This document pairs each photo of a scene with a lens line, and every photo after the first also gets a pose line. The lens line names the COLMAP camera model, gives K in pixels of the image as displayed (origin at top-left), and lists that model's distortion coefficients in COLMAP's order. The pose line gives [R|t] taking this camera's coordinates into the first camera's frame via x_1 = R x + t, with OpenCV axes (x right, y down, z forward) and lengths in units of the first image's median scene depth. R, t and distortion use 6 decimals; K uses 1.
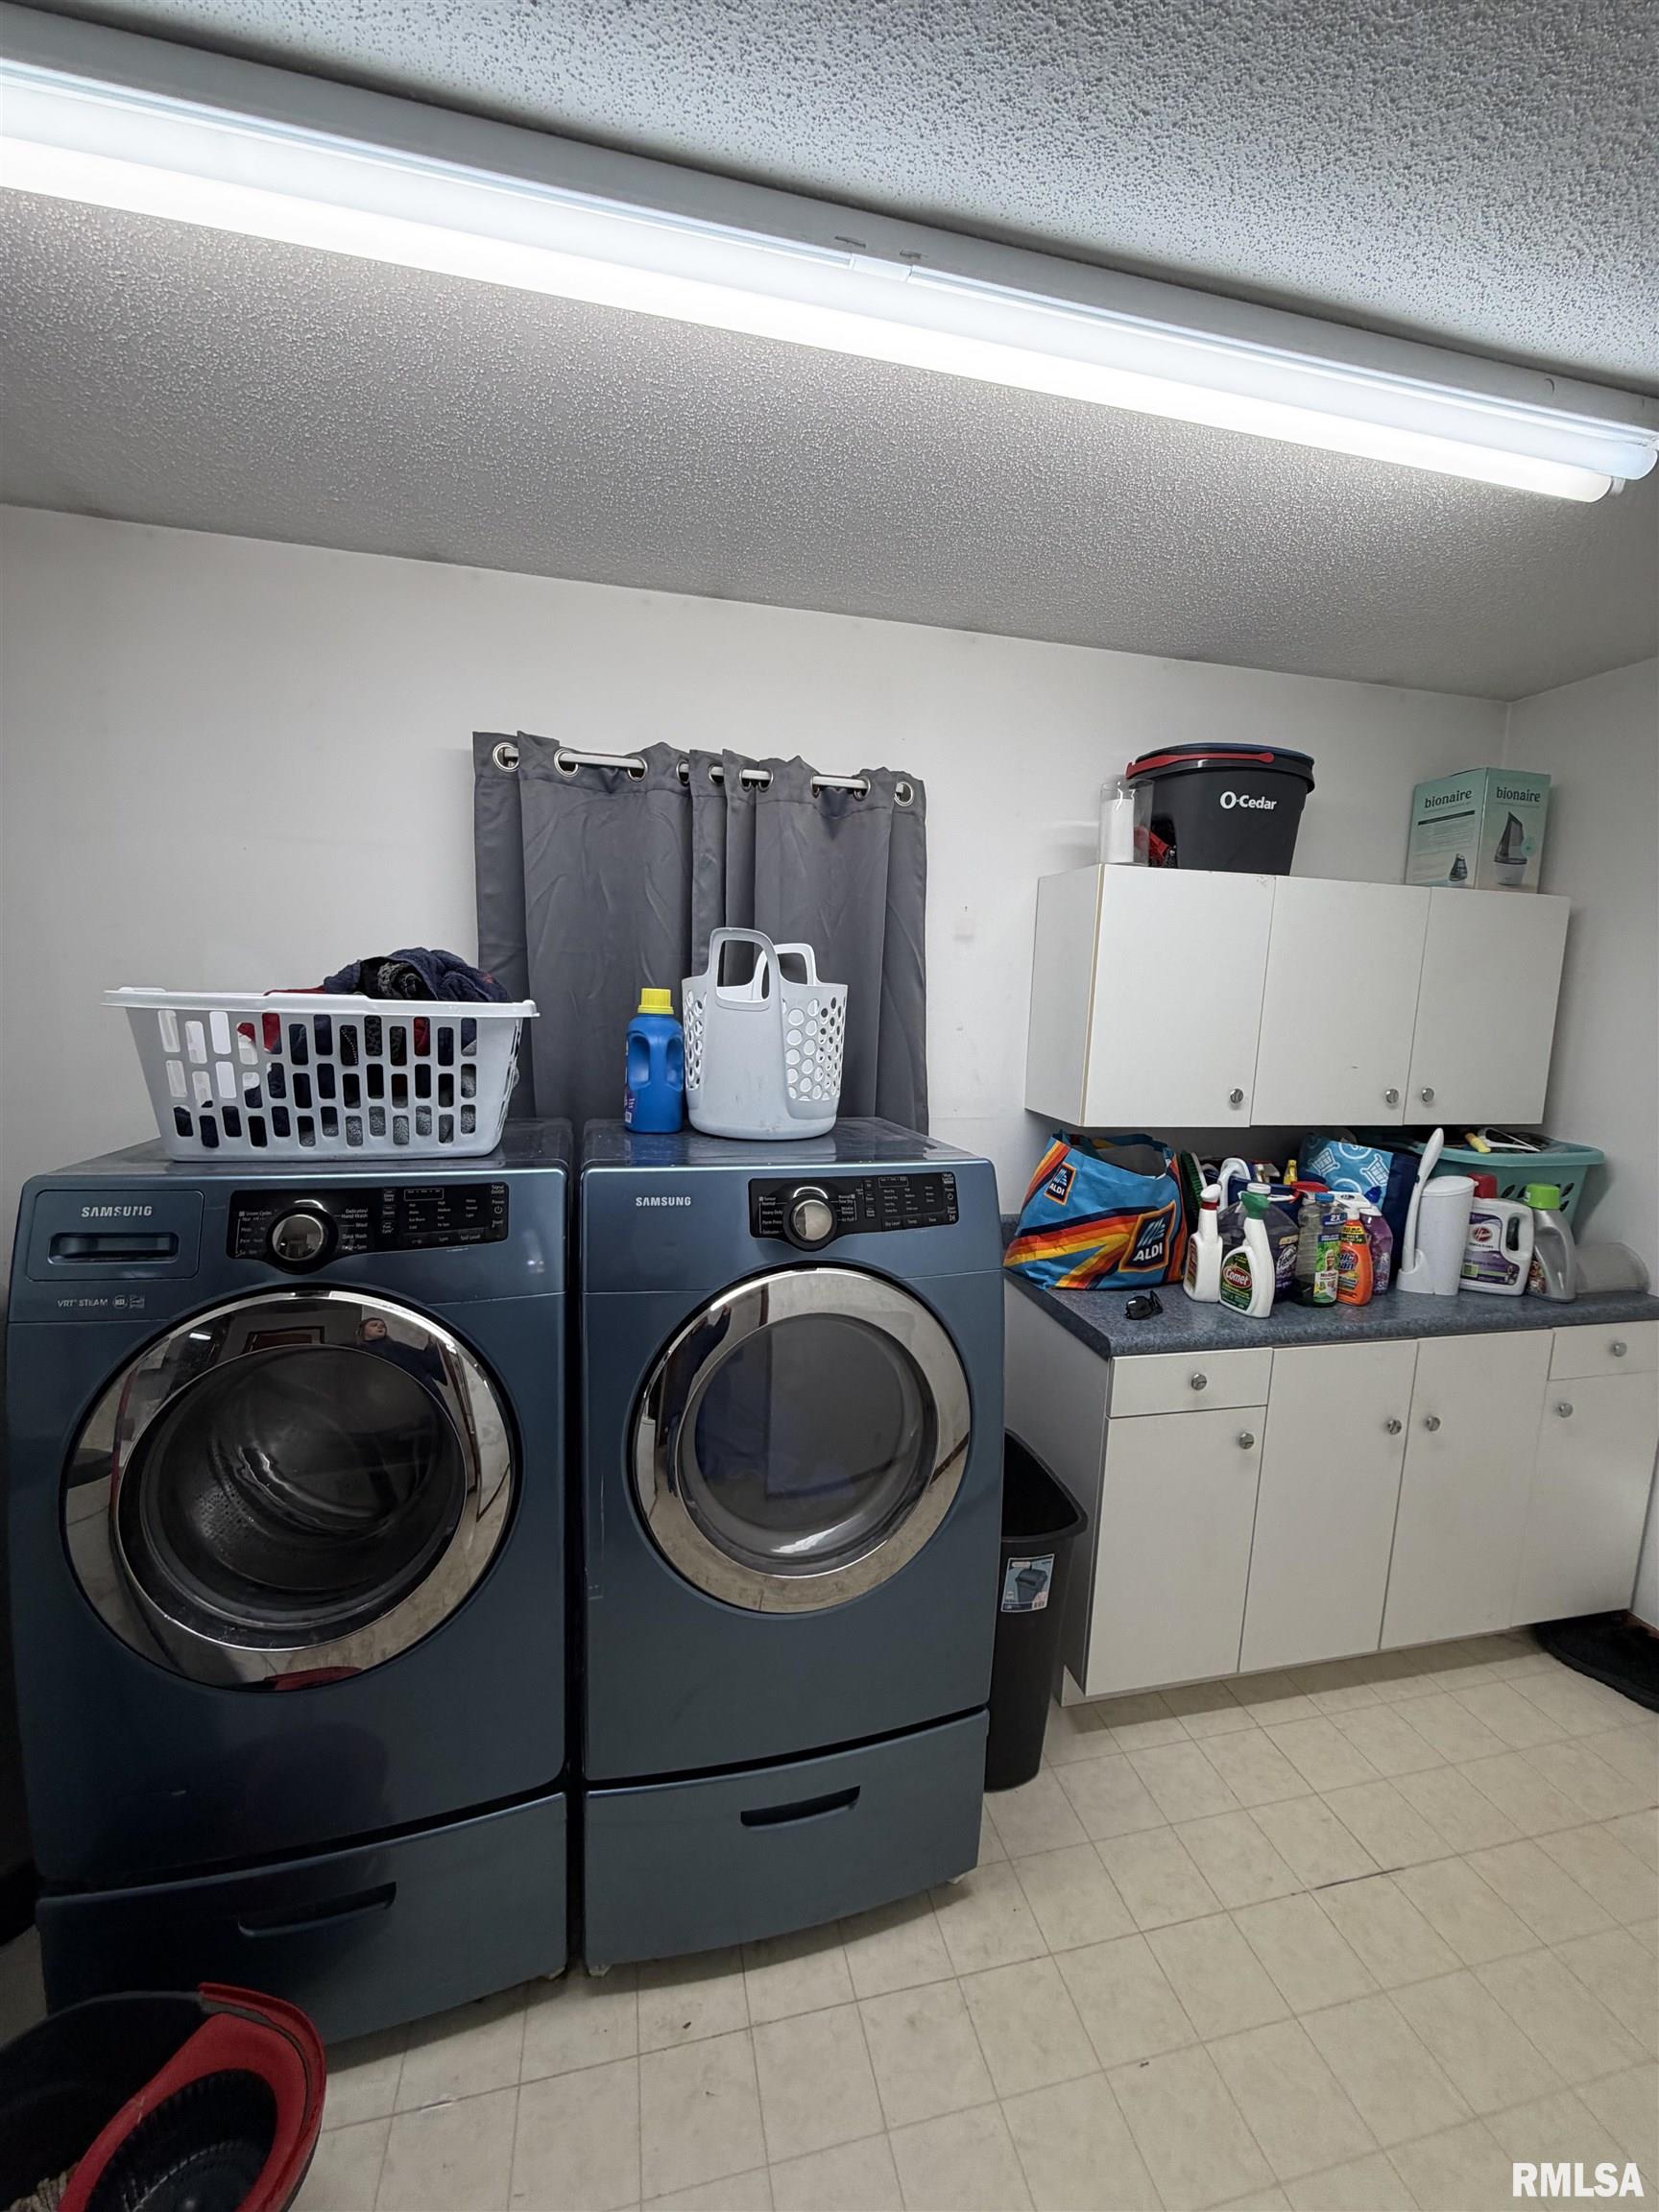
lens RADIAL K [[878.9, 0, 829.5], [0, 878.9, 1106.0], [0, 0, 1]] dist [-0.002229, 0.000377]
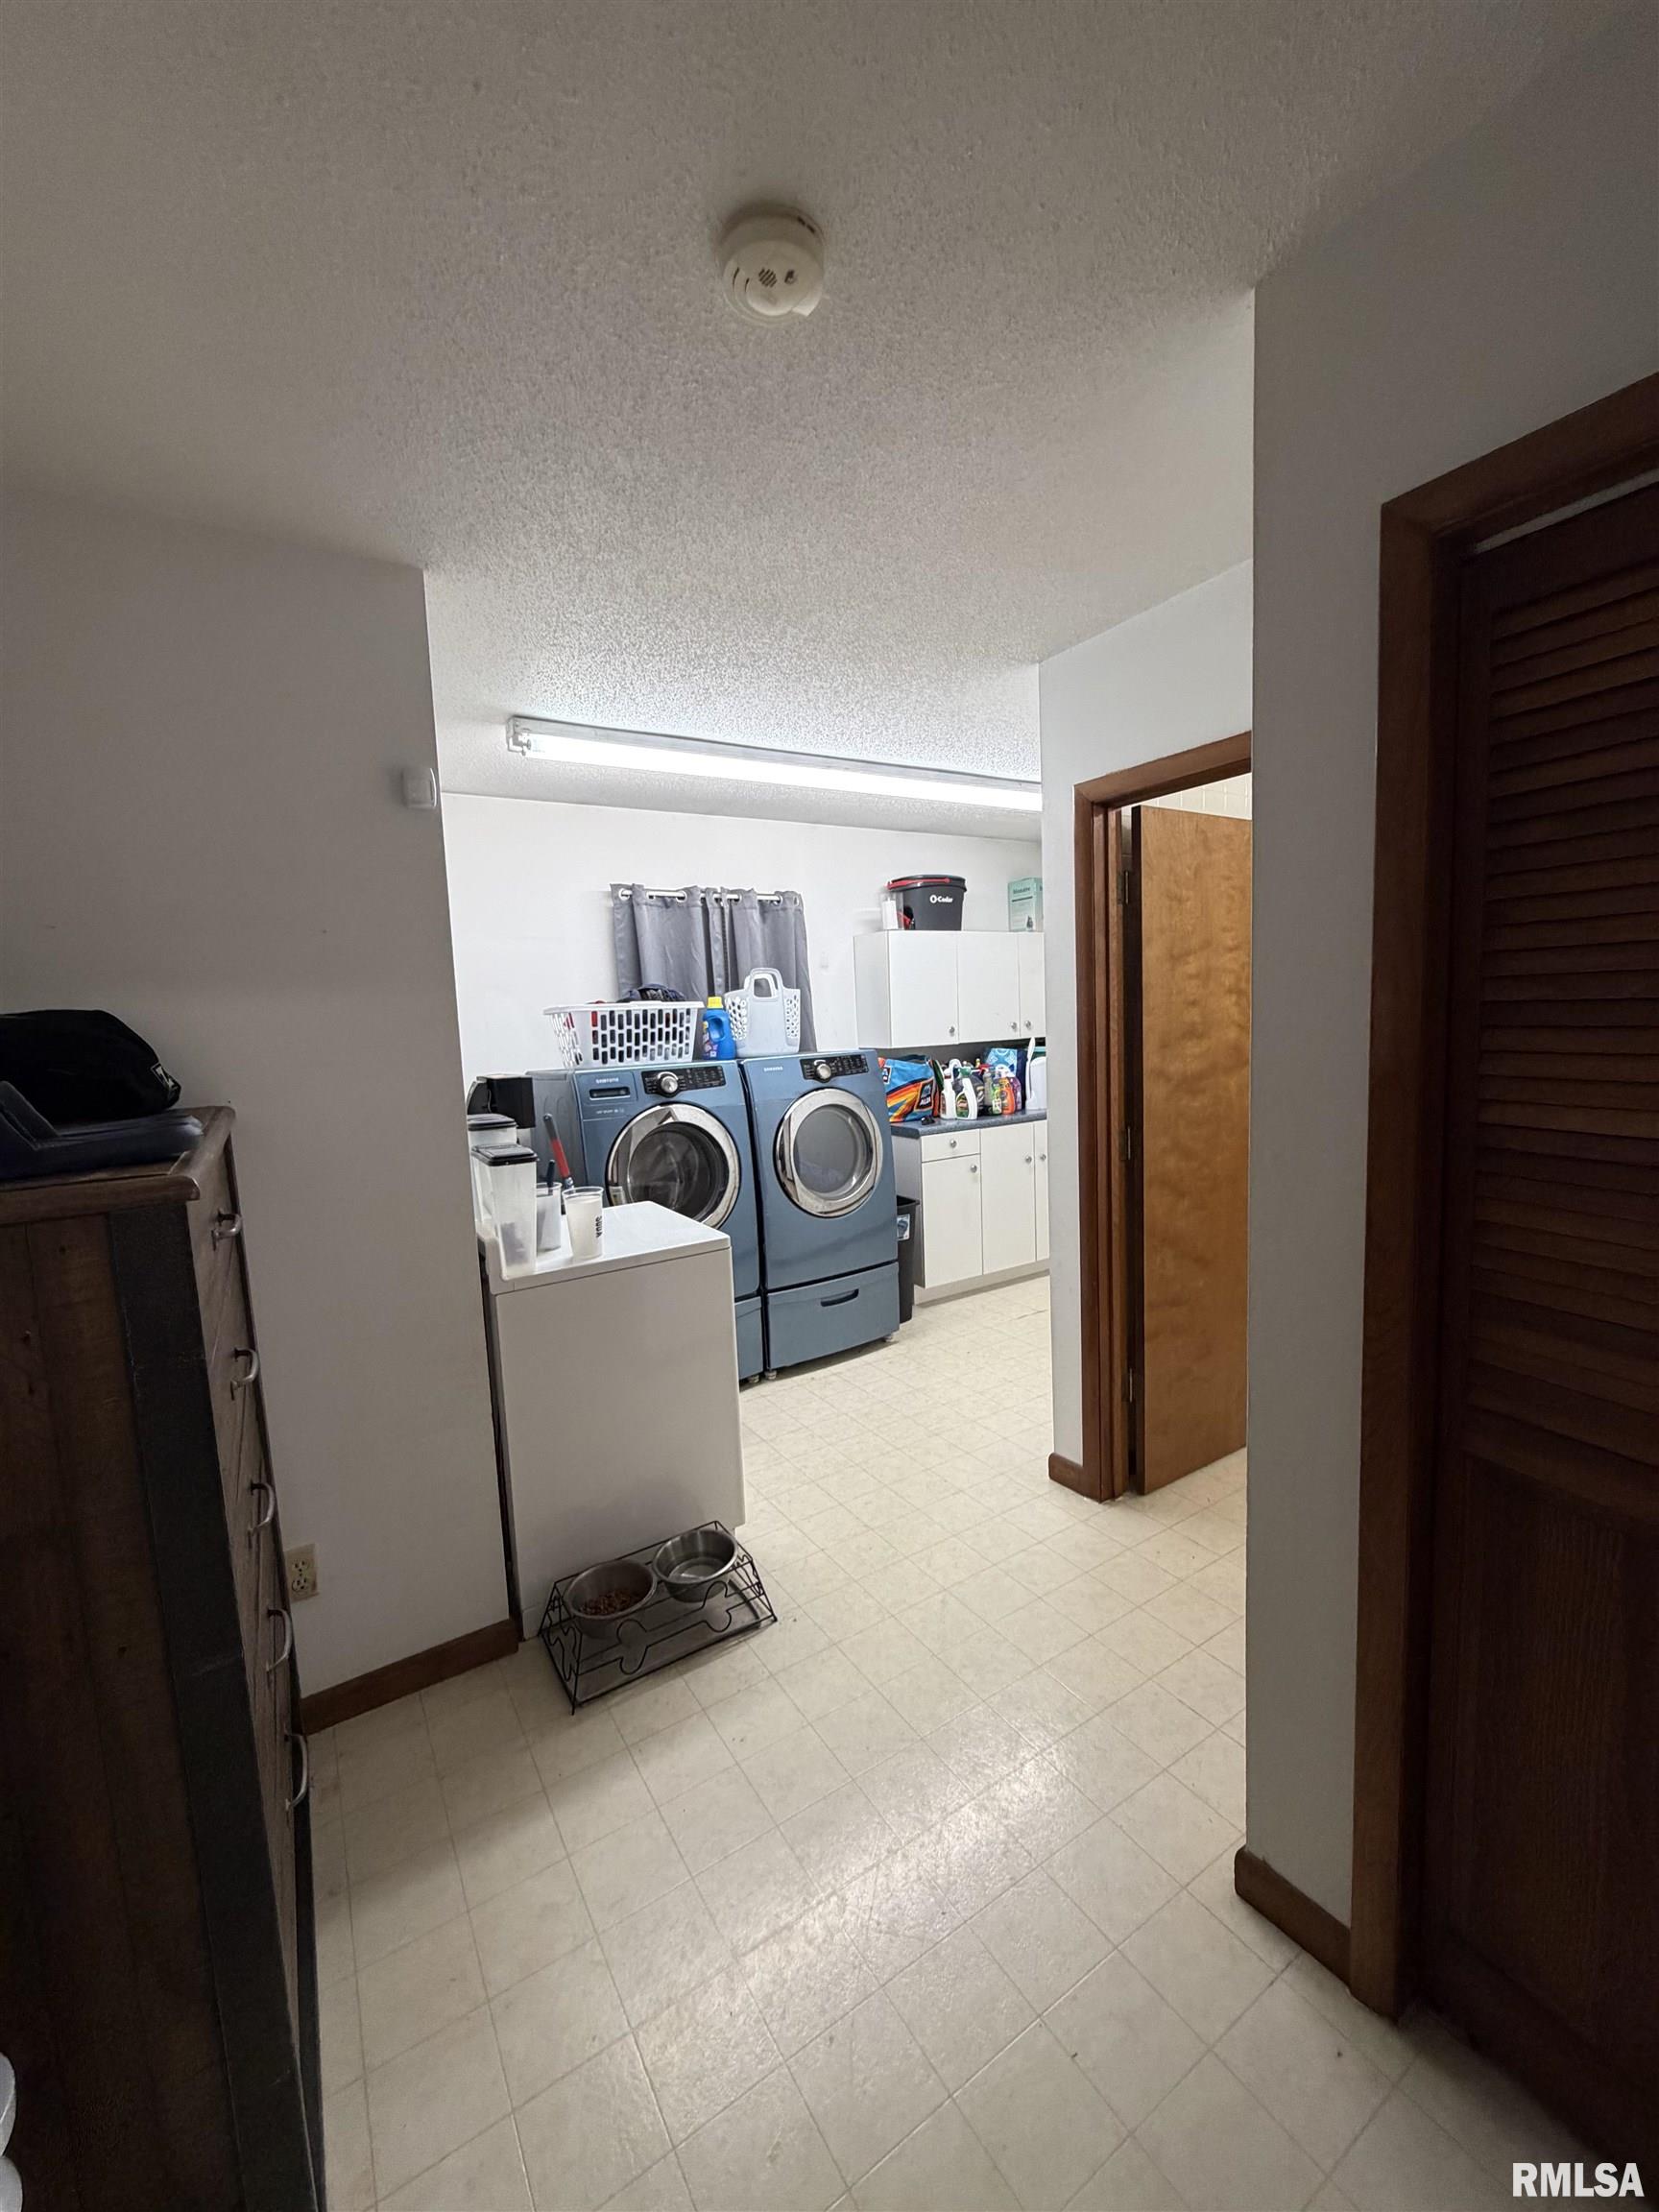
lens RADIAL K [[878.9, 0, 829.5], [0, 878.9, 1106.0], [0, 0, 1]] dist [-0.002229, 0.000377]
pose [[0.943190, -0.108240, 0.314129, -0.581737], [0.117273, 0.993050, -0.009943, 0.176060], [-0.310869, 0.046217, 0.949328, -1.067239]]
